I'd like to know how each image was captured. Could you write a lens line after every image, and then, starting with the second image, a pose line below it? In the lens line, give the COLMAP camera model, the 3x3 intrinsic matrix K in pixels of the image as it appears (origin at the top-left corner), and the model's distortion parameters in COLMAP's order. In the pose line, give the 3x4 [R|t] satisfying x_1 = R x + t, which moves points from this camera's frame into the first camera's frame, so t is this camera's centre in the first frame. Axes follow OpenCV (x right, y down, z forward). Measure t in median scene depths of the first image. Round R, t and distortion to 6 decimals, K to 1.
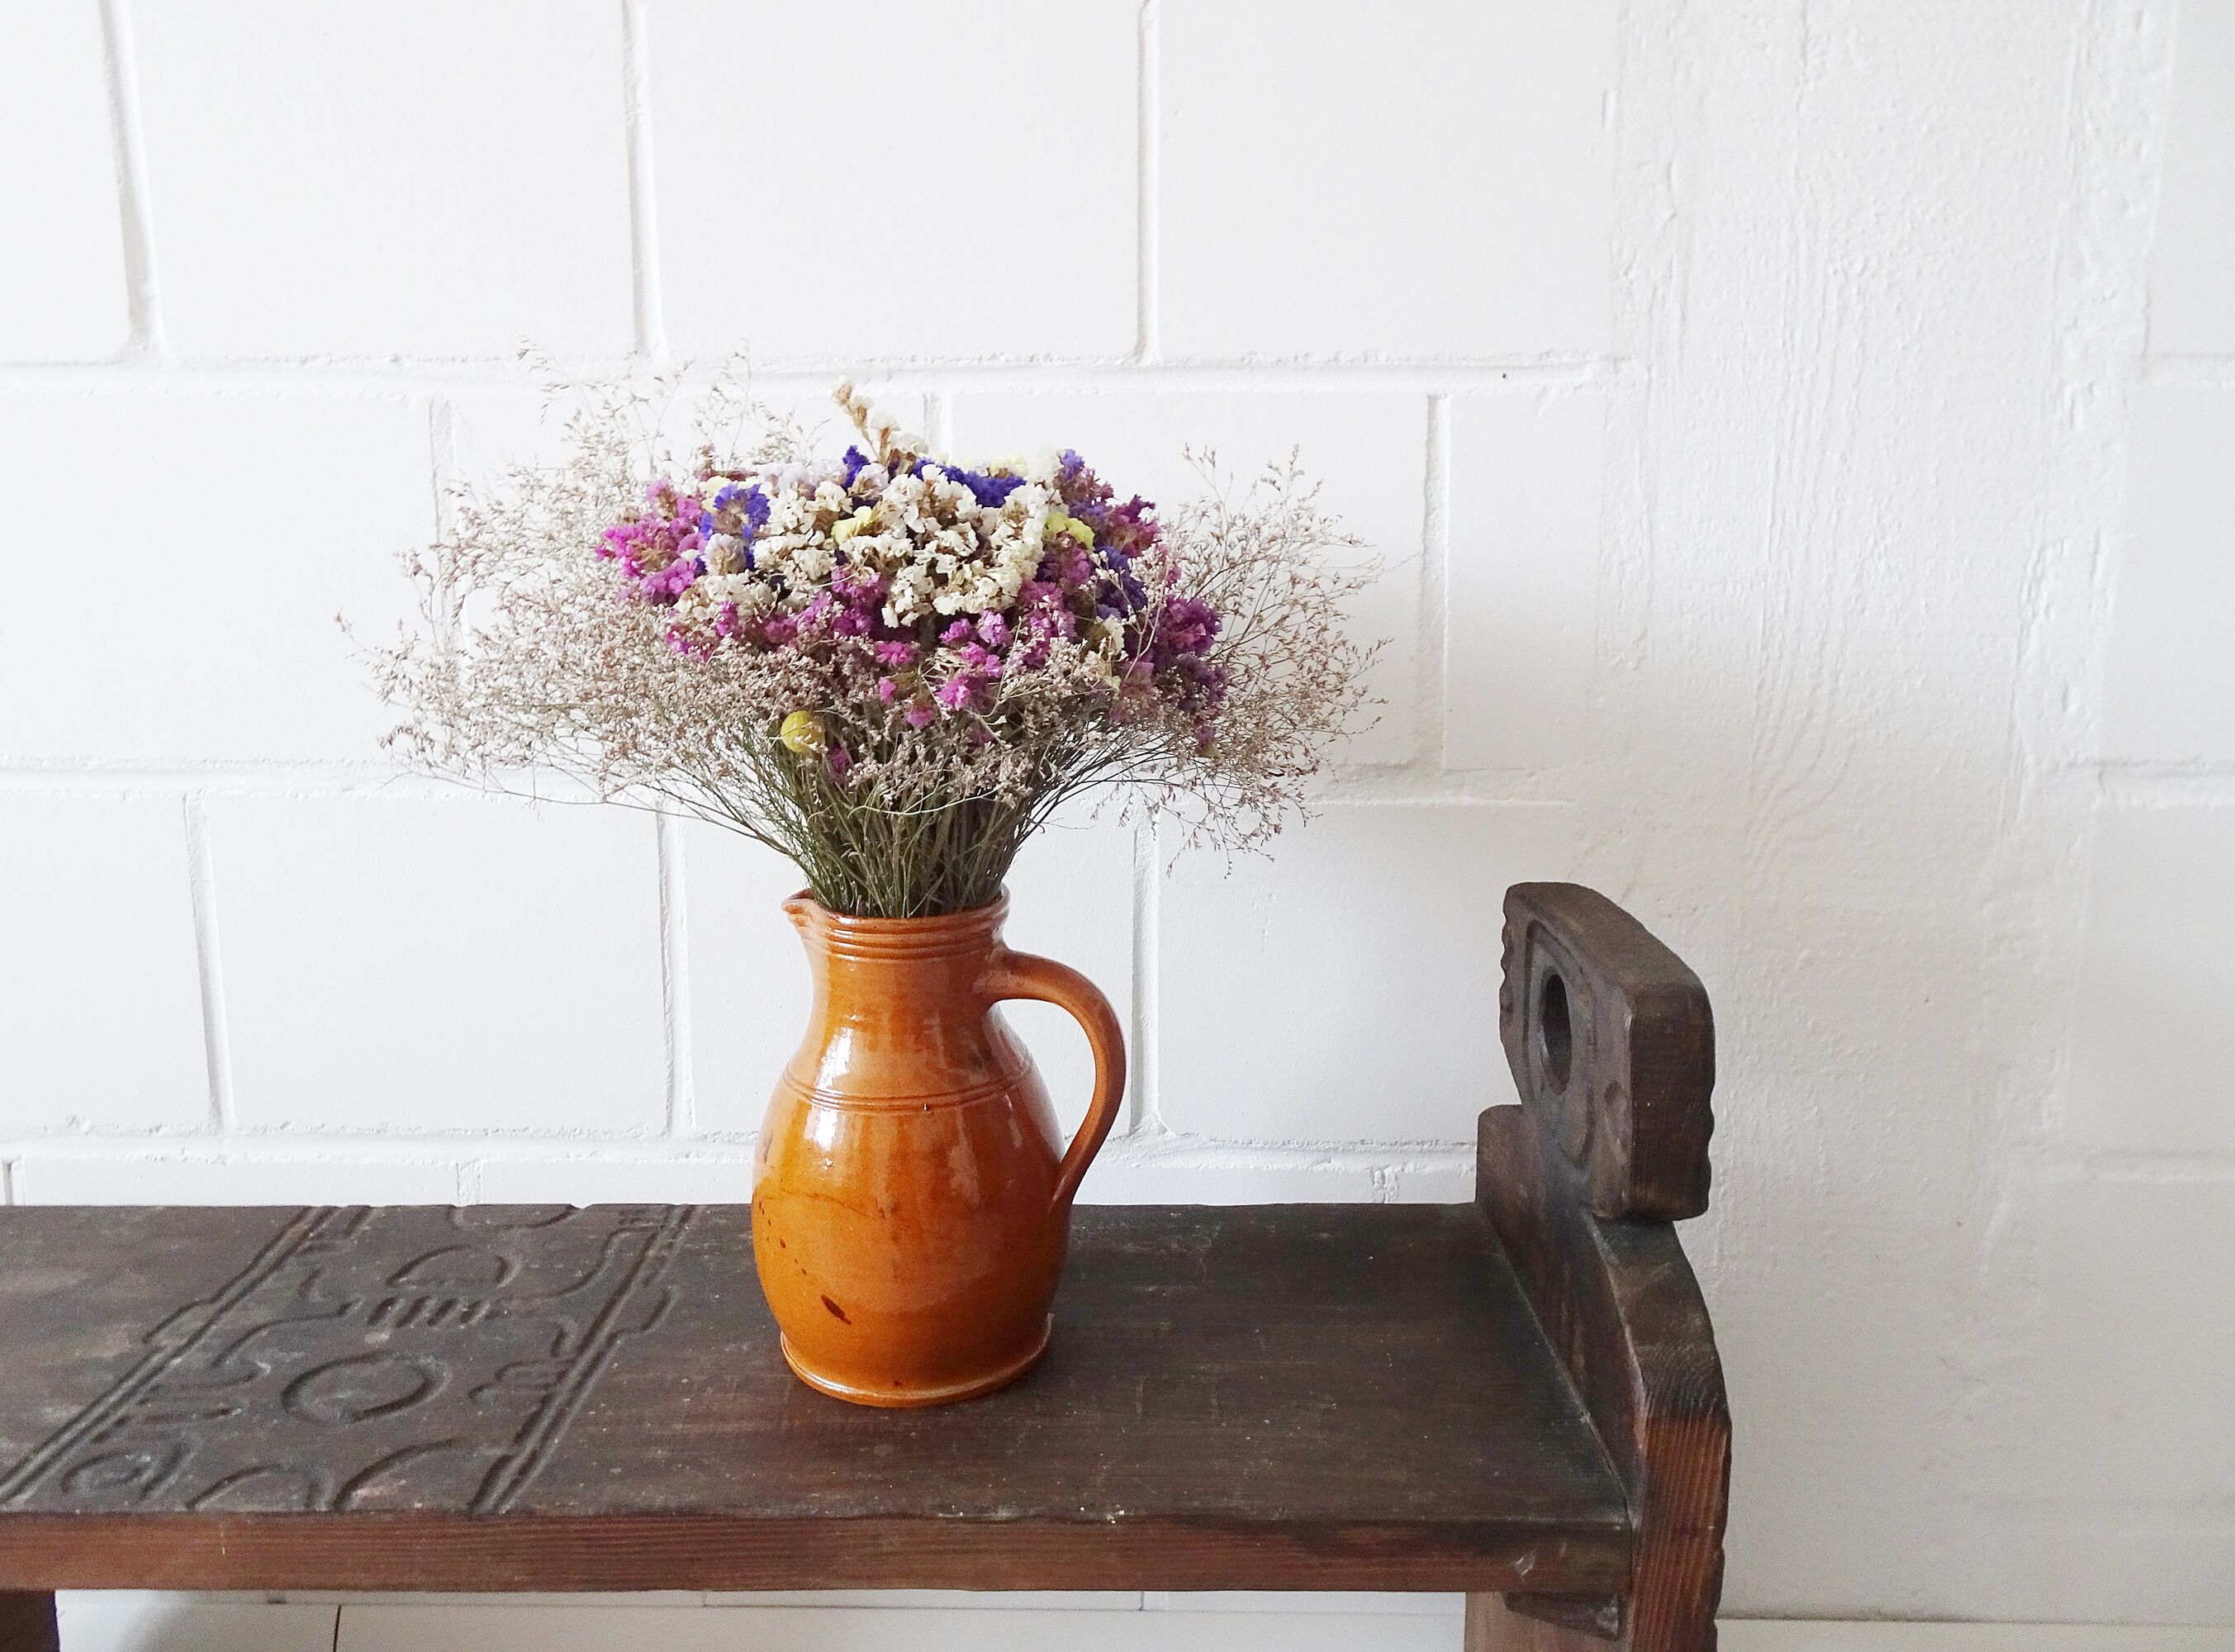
lens RADIAL K [[1685.1, 0, 1126.1], [0, 1685.1, 824.0], [0, 0, 1]] dist [0.001478, 0.009087]
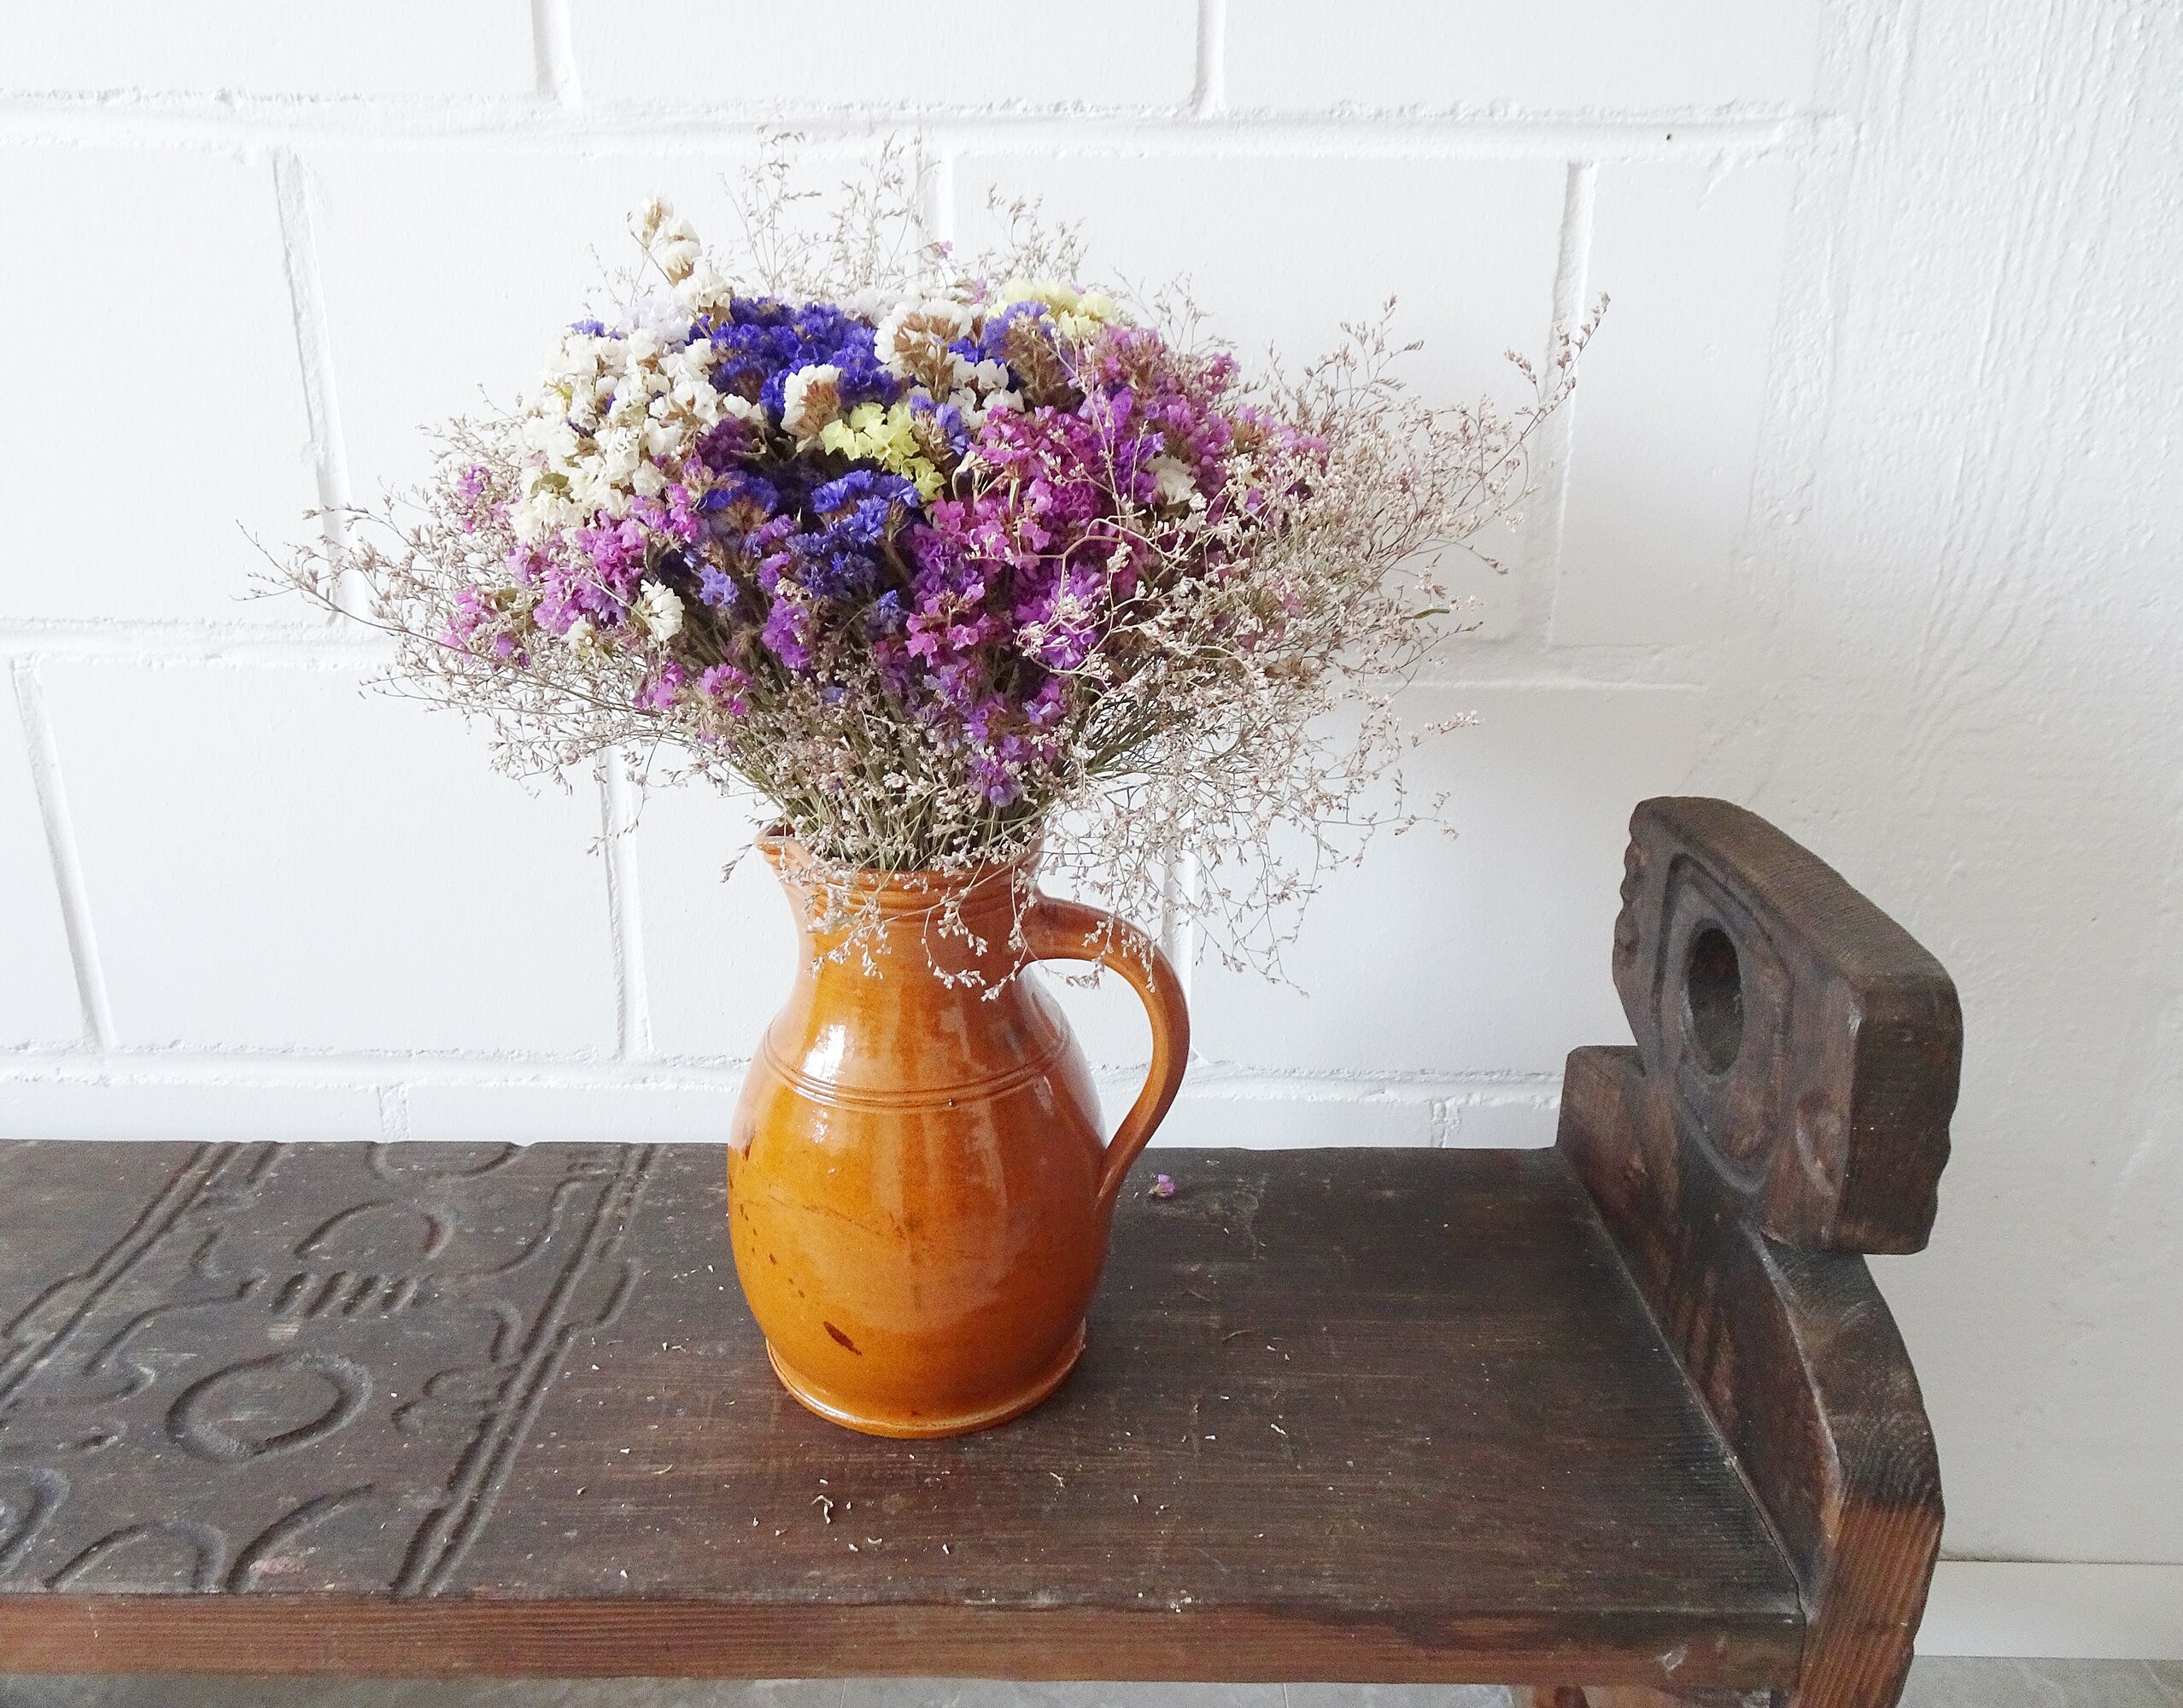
lens RADIAL K [[1612.2, 0, 1069.2], [0, 1612.2, 860.5], [0, 0, 1]] dist [0.017407, -0.009297]
pose [[0.999935, 0.008236, 0.007853, -0.054415], [-0.009421, 0.986218, 0.165185, -0.060039], [-0.006384, -0.165248, 0.986231, 0.218704]]
